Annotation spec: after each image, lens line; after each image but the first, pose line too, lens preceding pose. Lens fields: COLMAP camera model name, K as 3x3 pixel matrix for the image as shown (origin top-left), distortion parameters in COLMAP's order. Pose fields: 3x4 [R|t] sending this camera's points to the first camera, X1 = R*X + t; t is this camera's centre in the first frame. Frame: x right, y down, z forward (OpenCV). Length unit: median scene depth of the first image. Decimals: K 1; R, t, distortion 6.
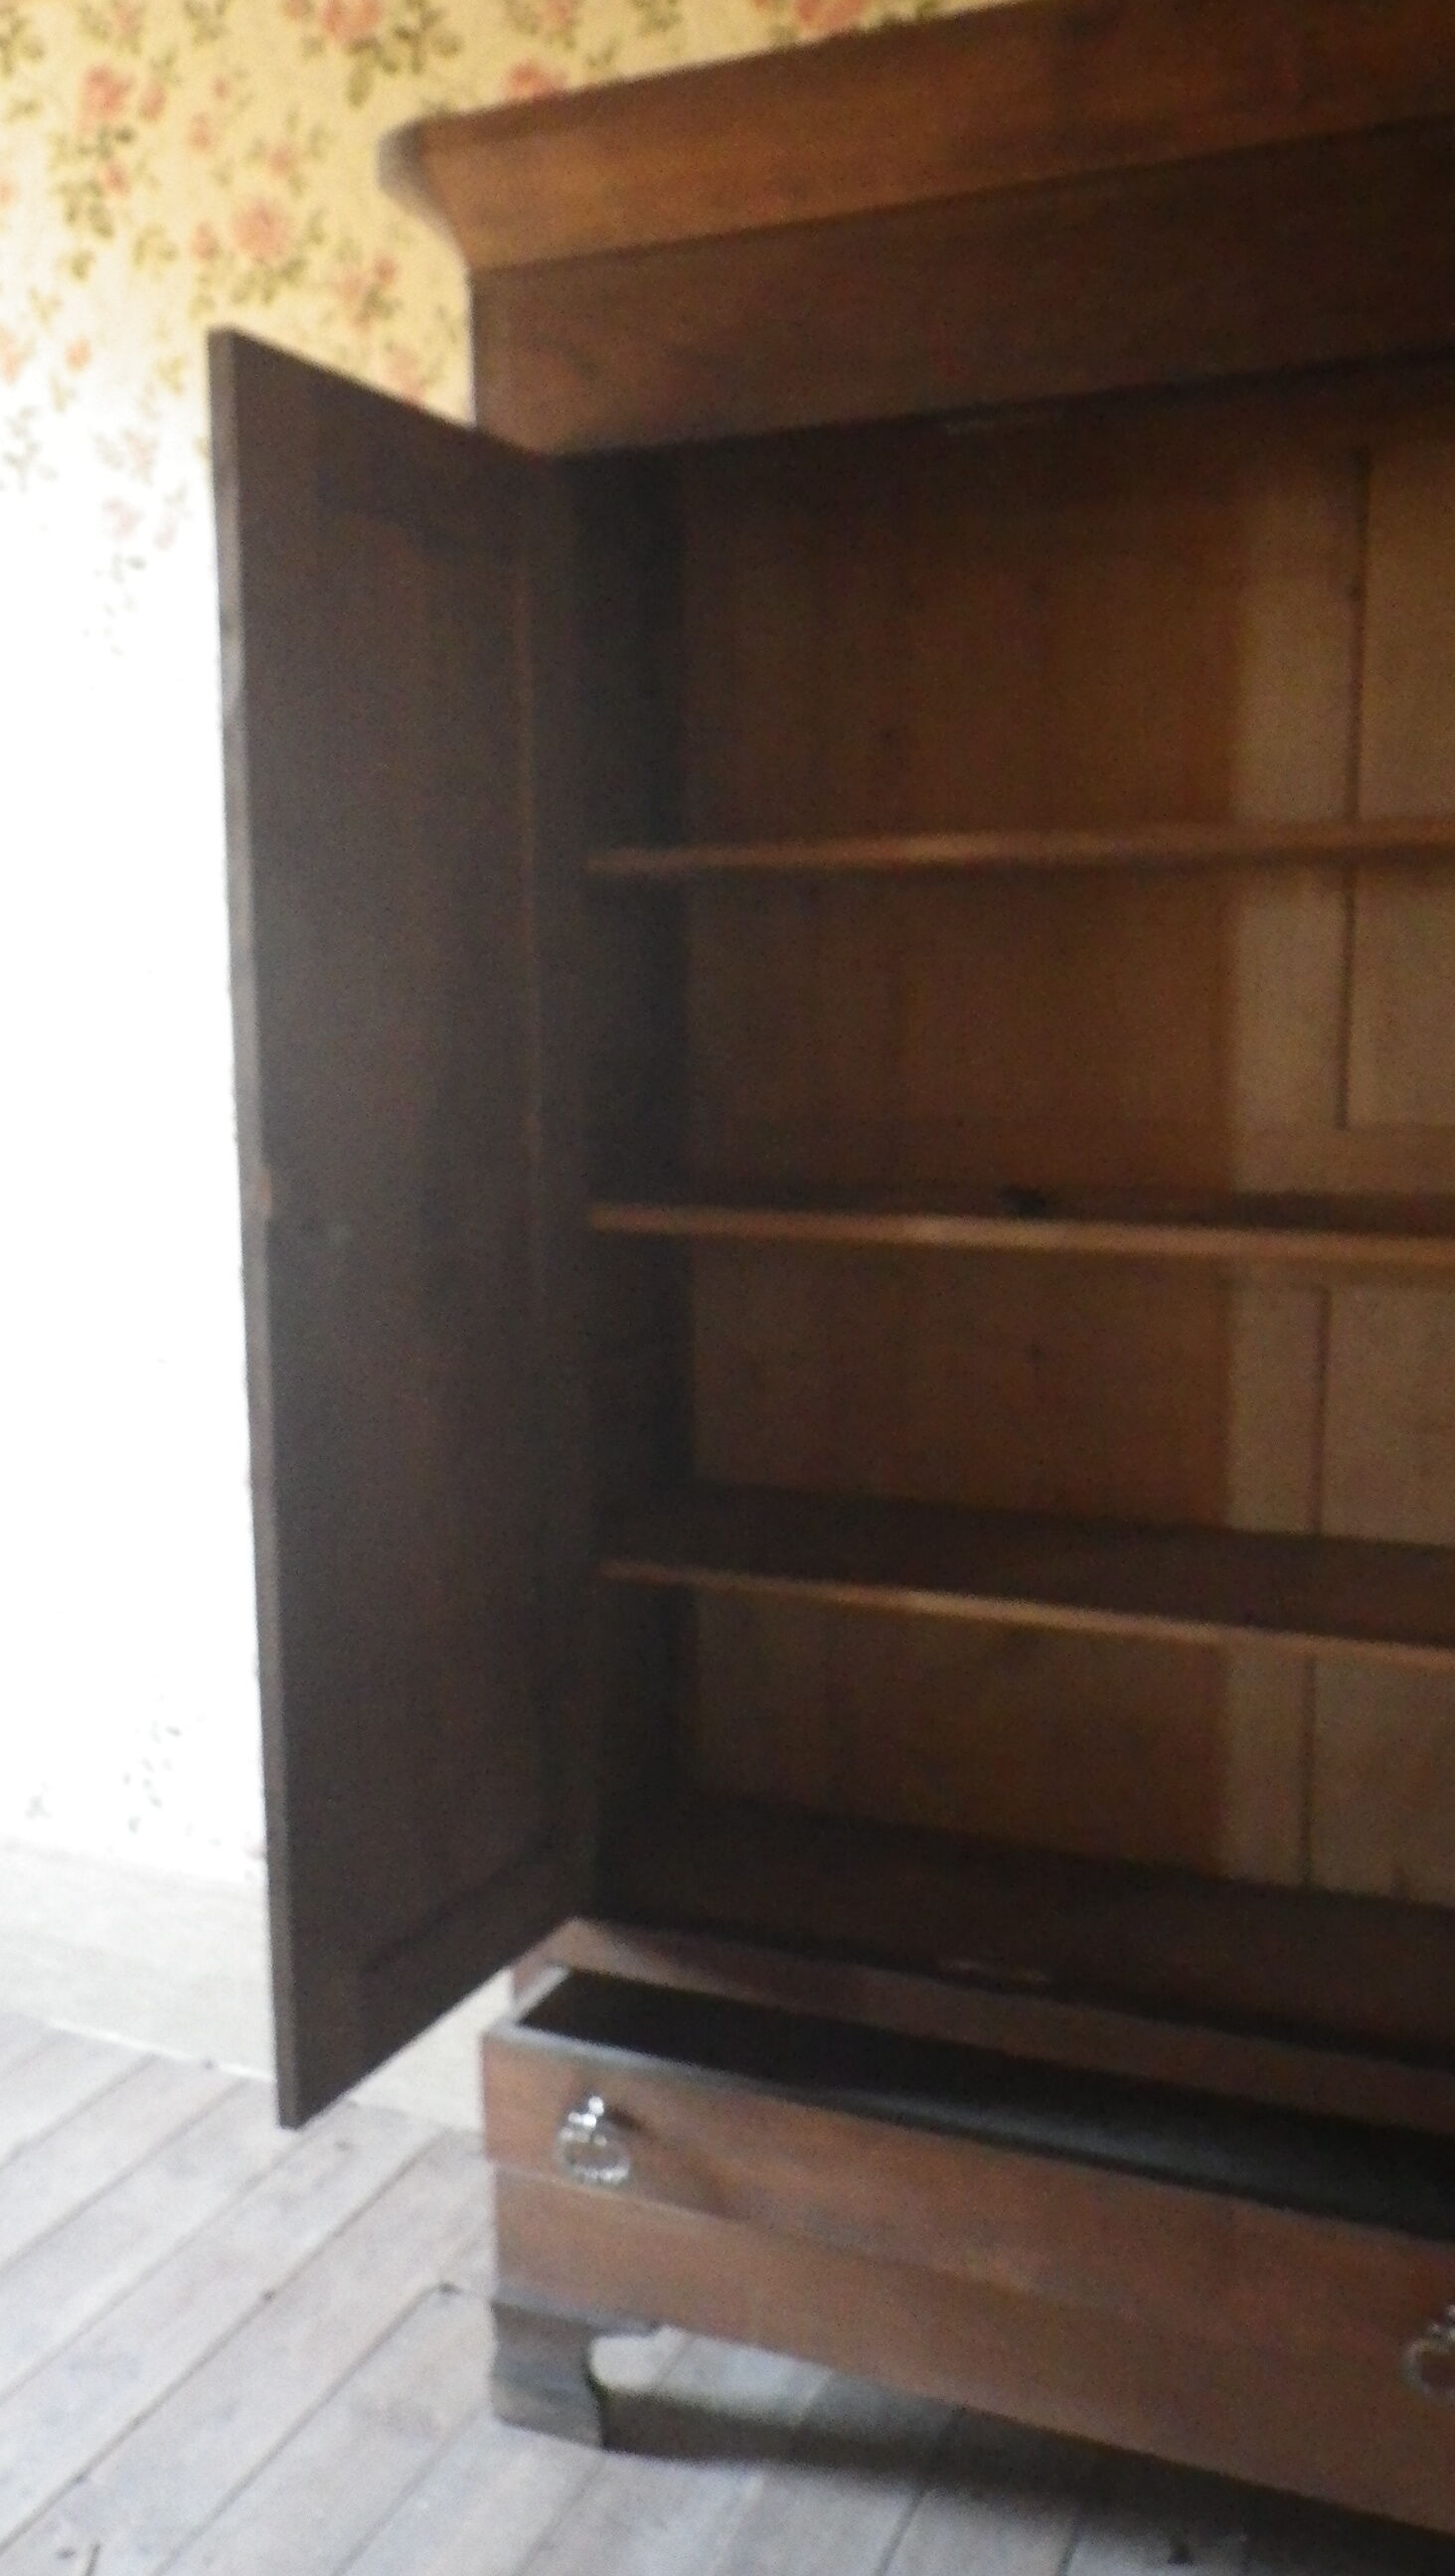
lens RADIAL K [[2150.9, 0, 718.5], [0, 2150.9, 1277.9], [0, 0, 1]] dist [-0.004461, 0.008084]
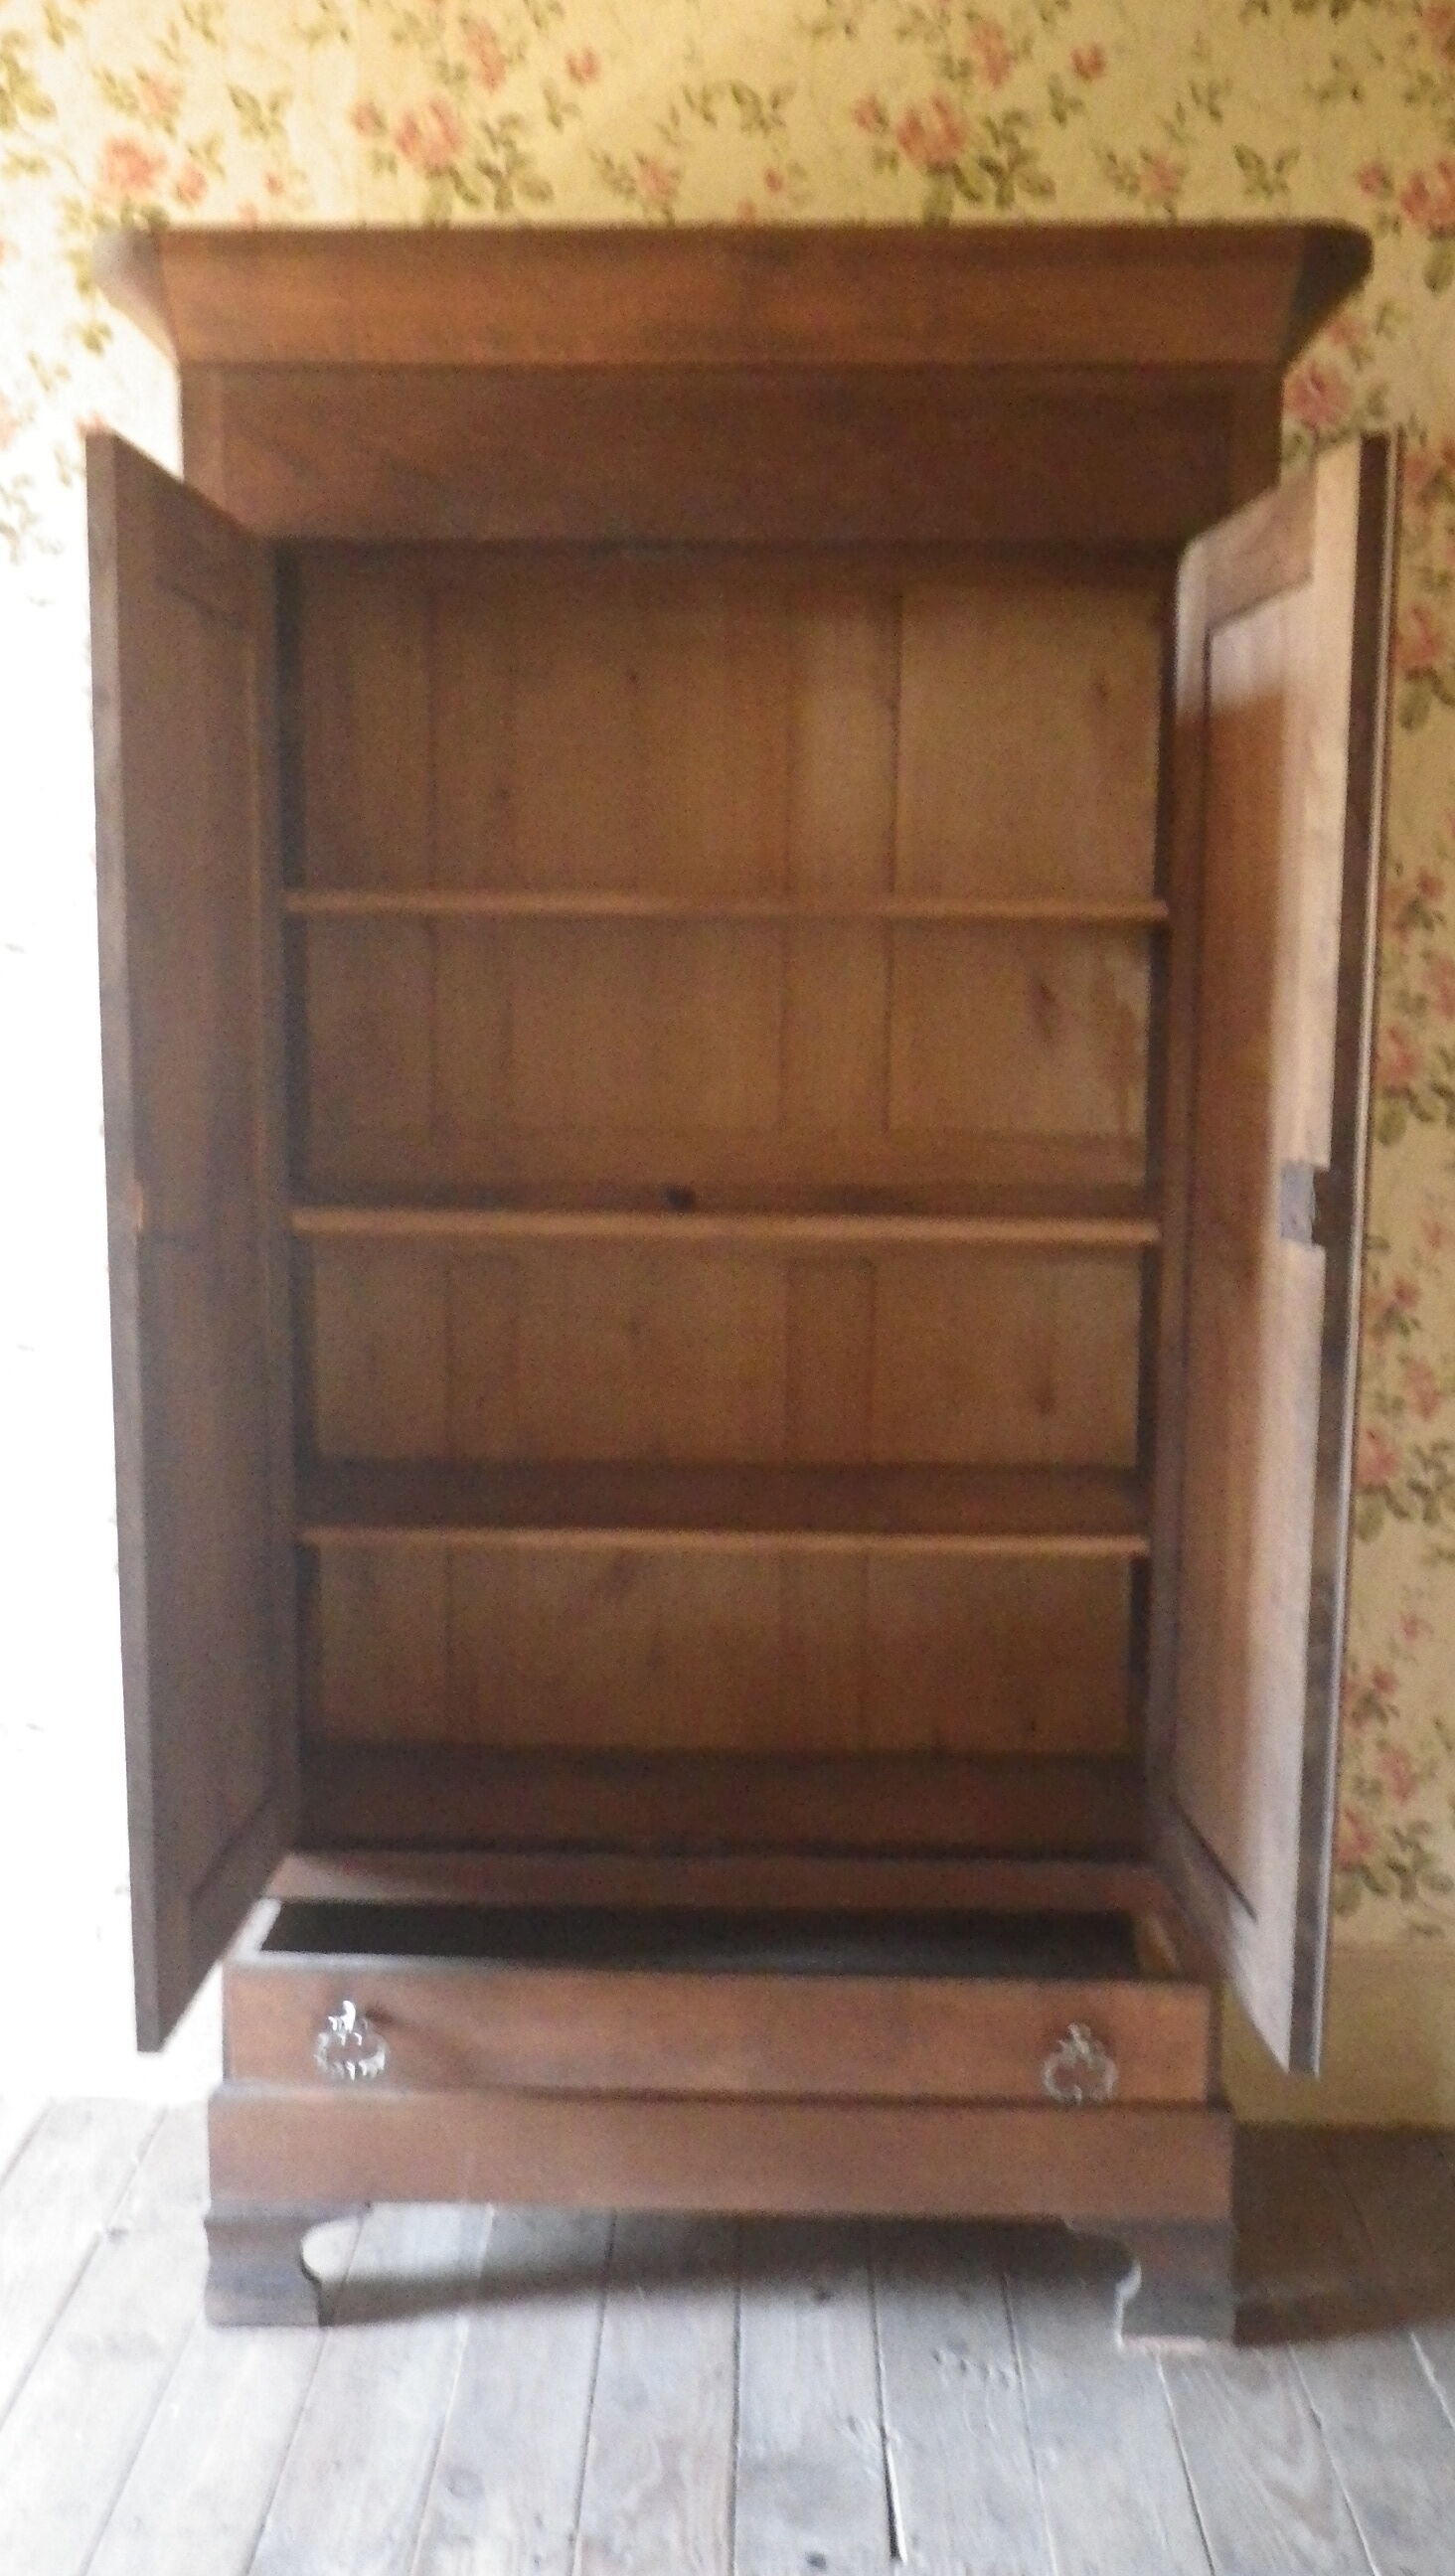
lens RADIAL K [[2150.9, 0, 703.4], [0, 2150.9, 1283.8], [0, 0, 1]] dist [-0.004461, 0.008084]
pose [[0.923908, -0.036621, 0.380859, -0.269979], [0.033901, 0.999329, 0.013849, -0.003793], [-0.381111, 0.000117, 0.924529, -0.102084]]
